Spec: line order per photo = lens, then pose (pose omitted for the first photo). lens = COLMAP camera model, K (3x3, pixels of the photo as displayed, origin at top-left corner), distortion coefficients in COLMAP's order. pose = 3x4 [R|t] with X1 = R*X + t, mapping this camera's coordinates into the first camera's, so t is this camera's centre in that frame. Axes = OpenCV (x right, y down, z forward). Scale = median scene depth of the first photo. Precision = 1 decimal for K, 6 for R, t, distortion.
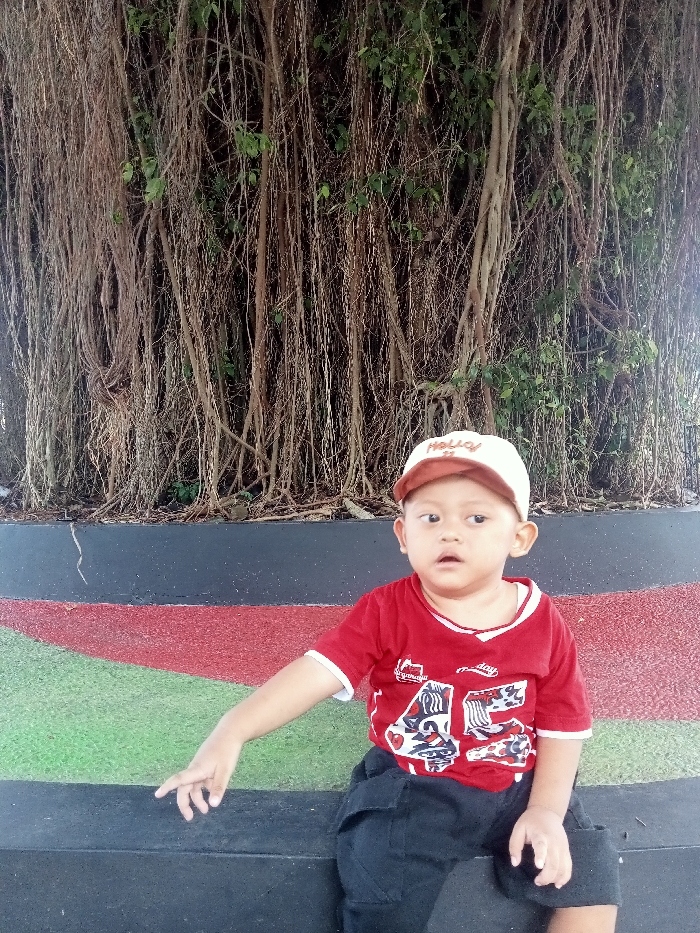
lens RADIAL K [[694.1, 0, 350.0], [0, 694.1, 466.5], [0, 0, 1]] dist [-0.022725, -0.002359]
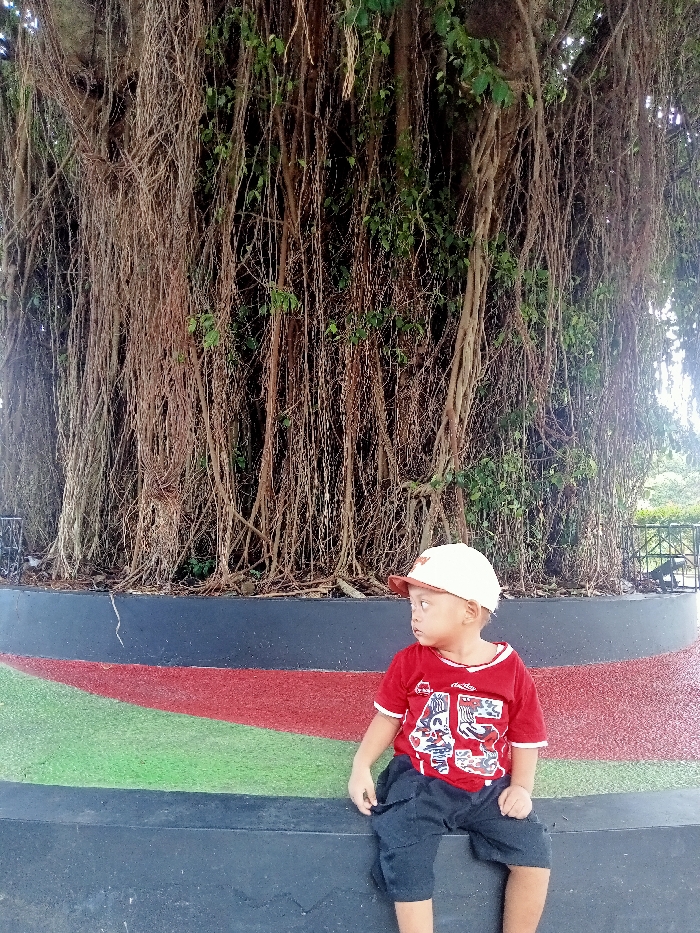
lens RADIAL K [[729.9, 0, 340.5], [0, 729.9, 441.4], [0, 0, 1]] dist [-0.000167, 0.000954]
pose [[0.998368, 0.038743, 0.041948, -0.064693], [-0.033499, 0.992303, -0.119218, -0.037179], [-0.046244, 0.117618, 0.991982, -0.256249]]
